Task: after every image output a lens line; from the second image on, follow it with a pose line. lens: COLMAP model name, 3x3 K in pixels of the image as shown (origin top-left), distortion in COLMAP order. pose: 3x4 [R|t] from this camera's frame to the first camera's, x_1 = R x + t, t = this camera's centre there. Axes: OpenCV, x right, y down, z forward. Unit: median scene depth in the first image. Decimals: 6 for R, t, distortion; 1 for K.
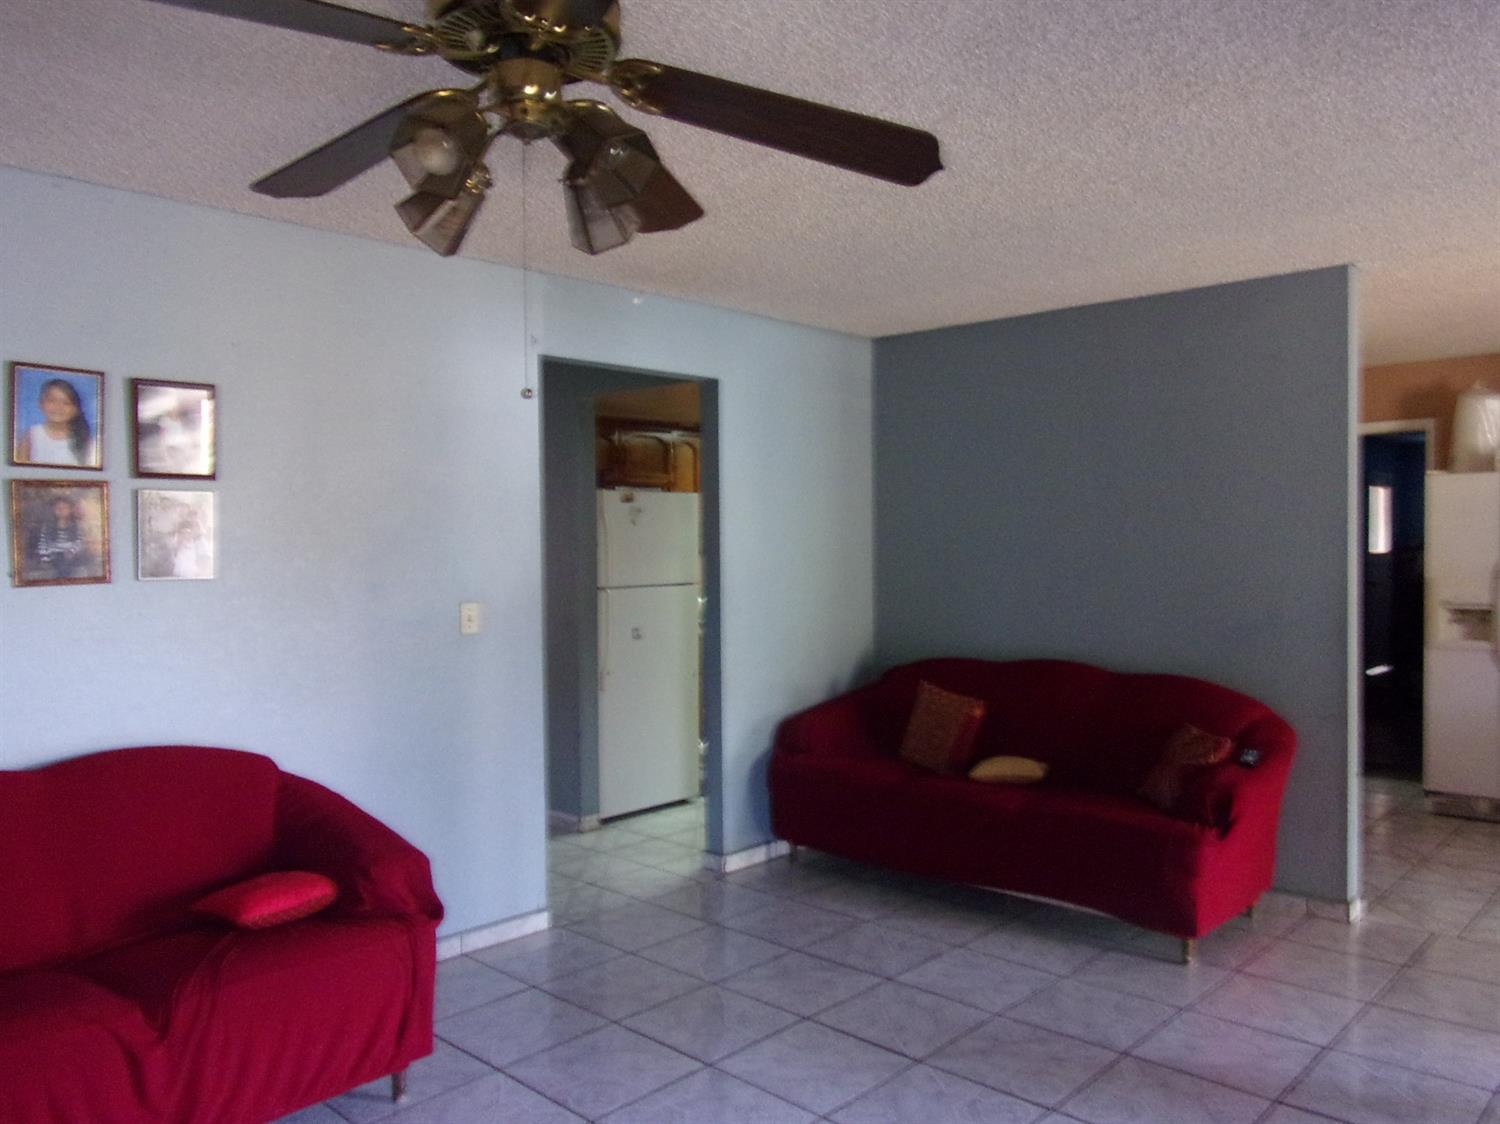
lens RADIAL K [[1118.4, 0, 763.0], [0, 1118.4, 571.0], [0, 0, 1]] dist [-0.025721, 0.013392]
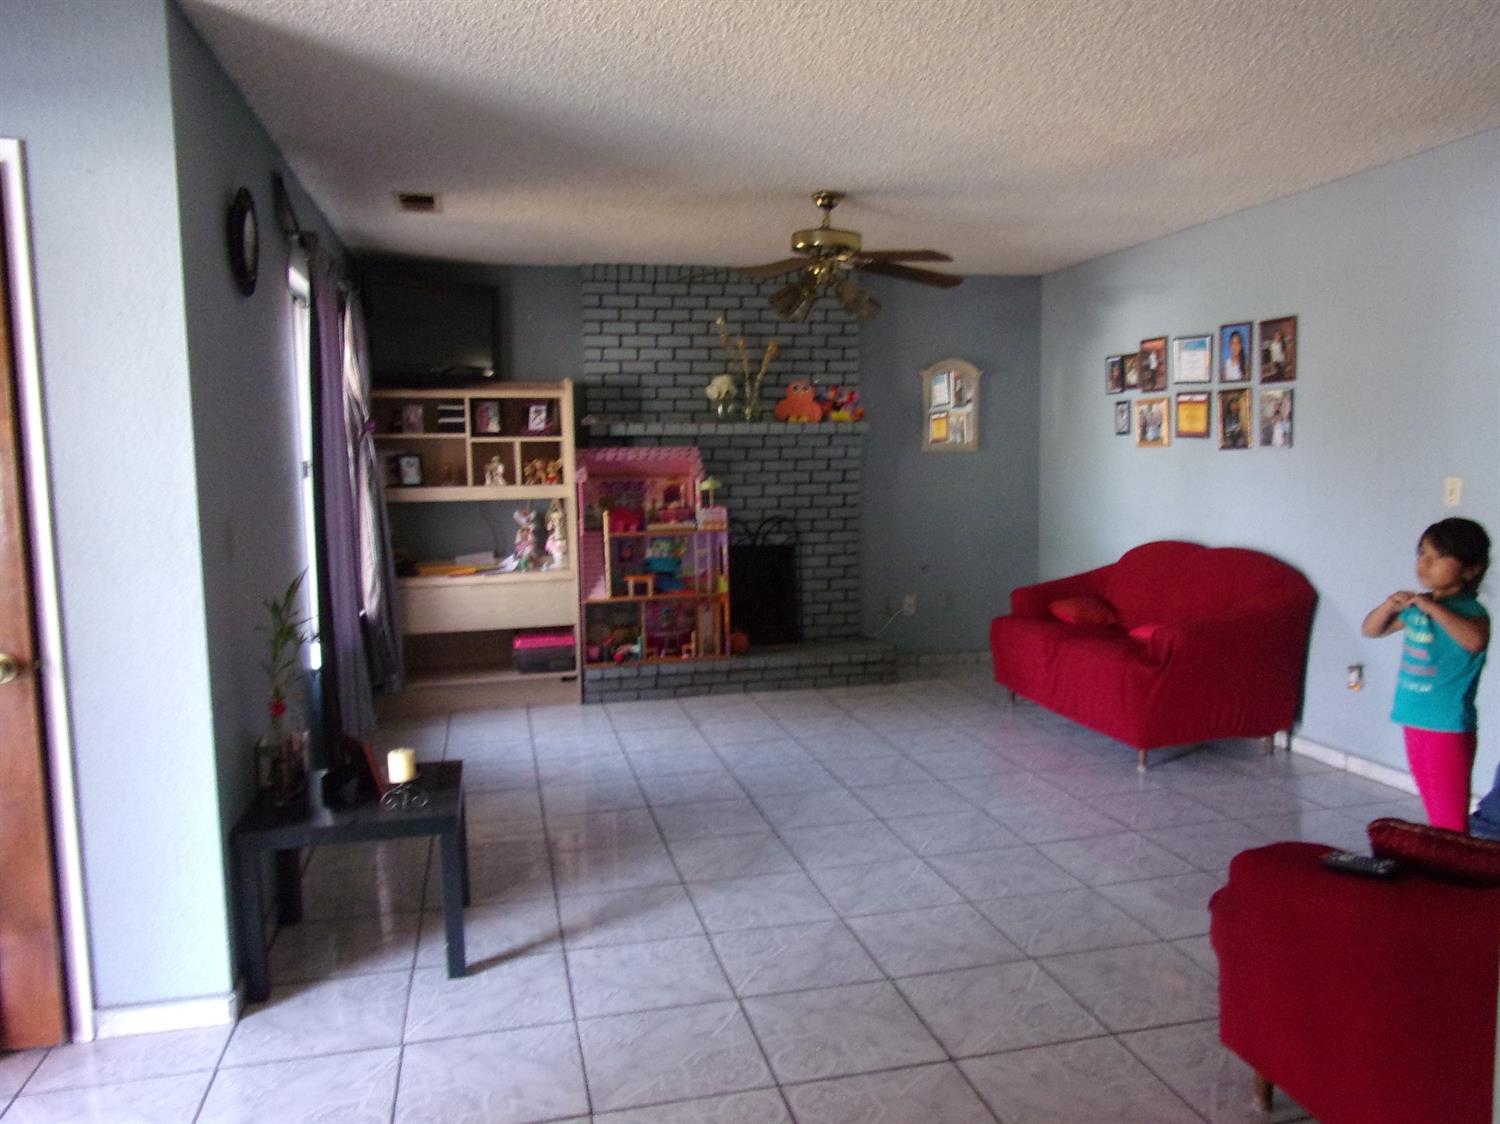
lens RADIAL K [[1109.9, 0, 754.3], [0, 1109.9, 575.3], [0, 0, 1]] dist [0.054107, -0.272962]
pose [[-0.557021, 0.112494, -0.822844, 1.242248], [0.006392, 0.991335, 0.131202, -0.024018], [0.830474, 0.067823, -0.552913, 1.335305]]
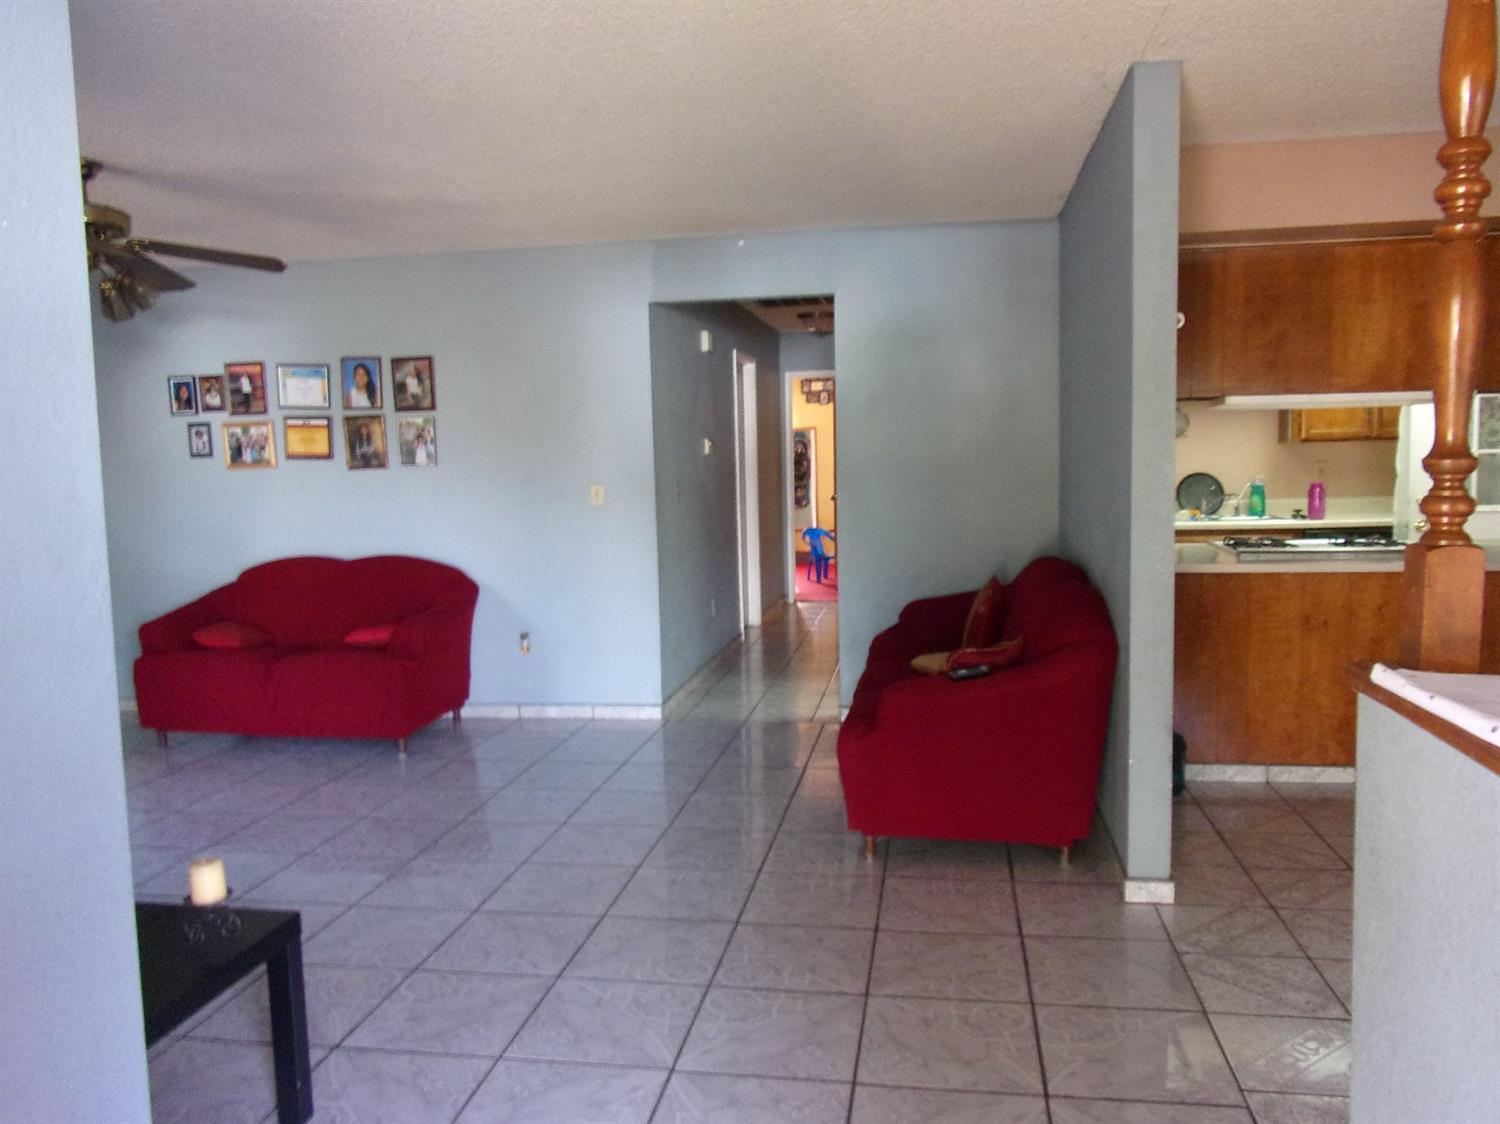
lens RADIAL K [[1118.4, 0, 763.0], [0, 1118.4, 571.0], [0, 0, 1]] dist [-0.025721, 0.013392]
pose [[0.558048, 0.080938, -0.825852, 1.397569], [-0.002856, 0.995413, 0.095626, 0.002068], [0.829804, -0.051005, 0.555720, 0.466392]]
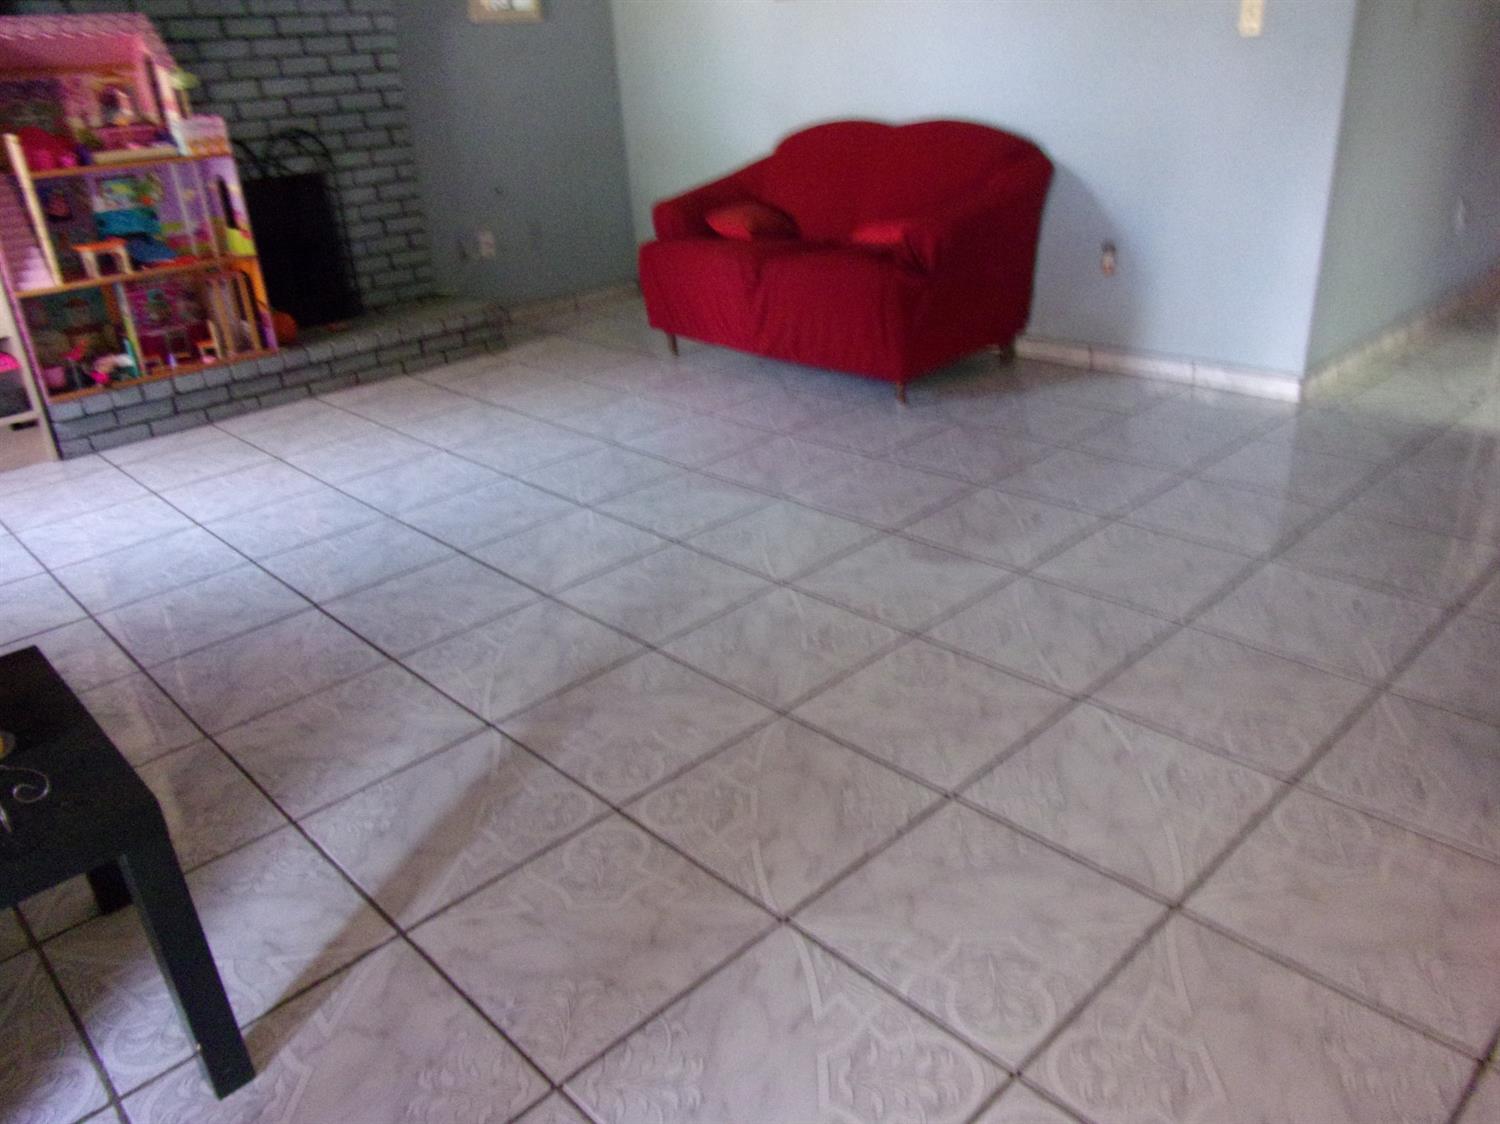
lens RADIAL K [[1118.4, 0, 763.0], [0, 1118.4, 571.0], [0, 0, 1]] dist [-0.025721, 0.013392]
pose [[-0.050479, 0.436367, -0.898352, 0.945963], [0.033507, 0.899732, 0.435155, 0.055366], [0.998163, -0.008135, -0.060039, 0.860686]]
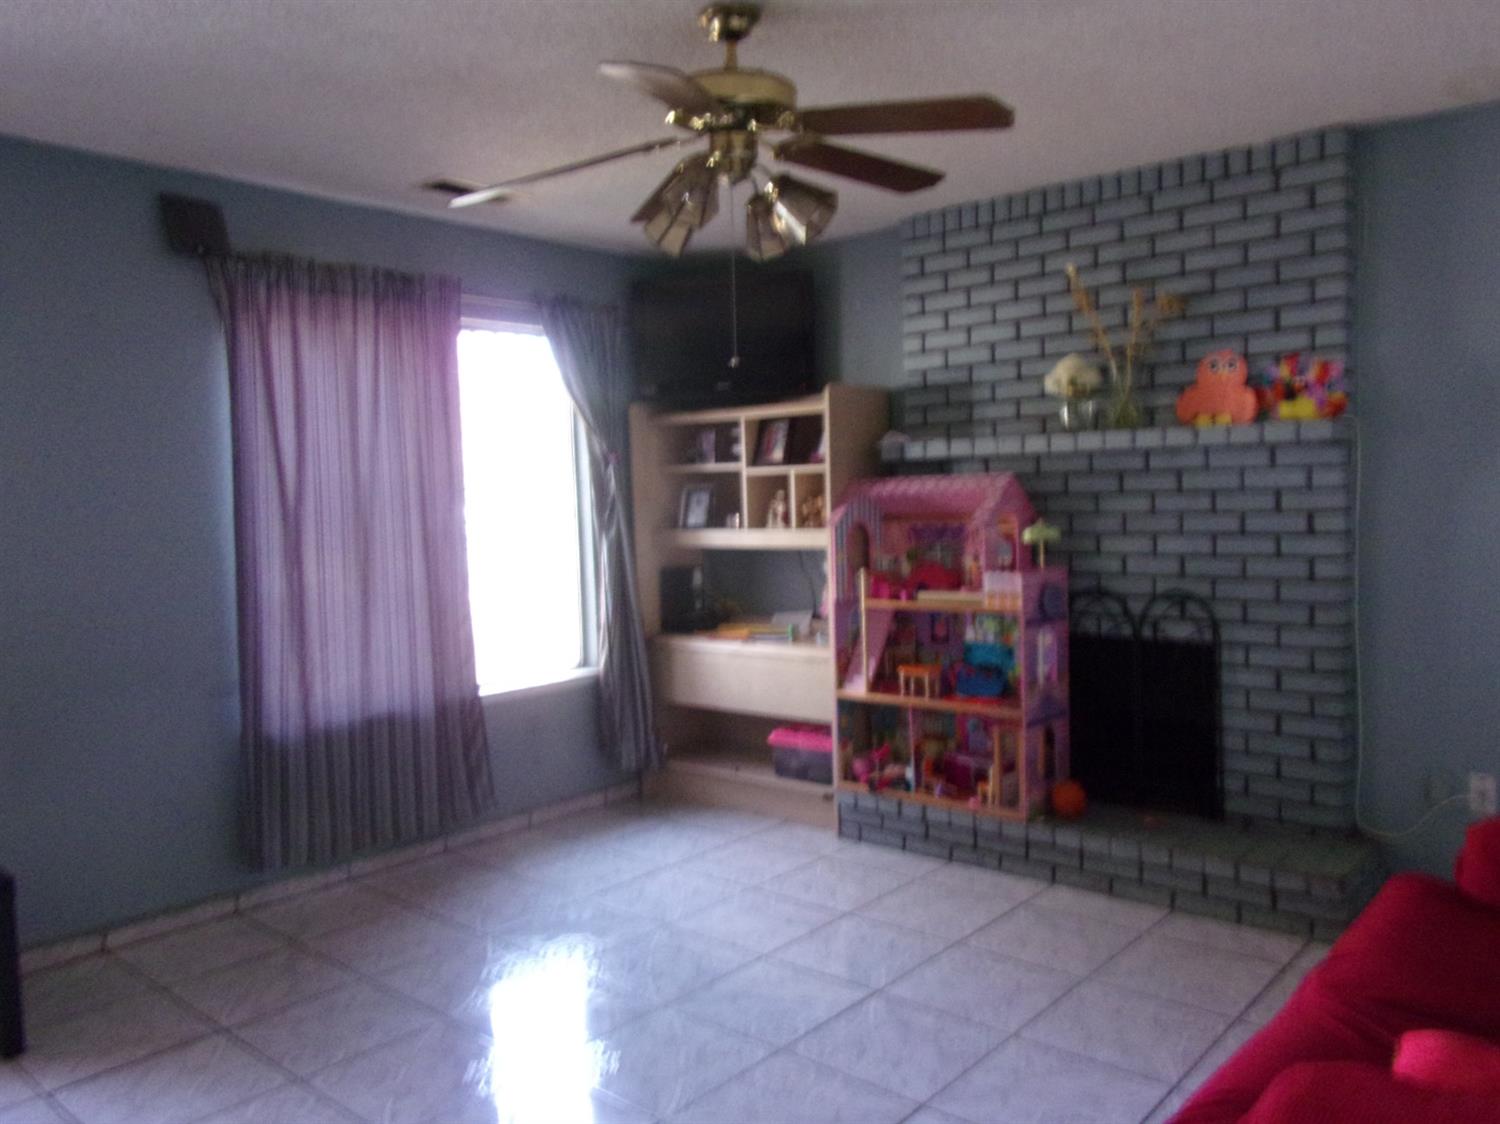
lens RADIAL K [[1118.4, 0, 763.0], [0, 1118.4, 571.0], [0, 0, 1]] dist [-0.025721, 0.013392]
pose [[-0.998706, 0.040663, -0.030531, -0.096891], [0.037857, 0.995449, 0.087450, -0.002377], [0.033948, 0.086181, -0.995701, 1.387865]]
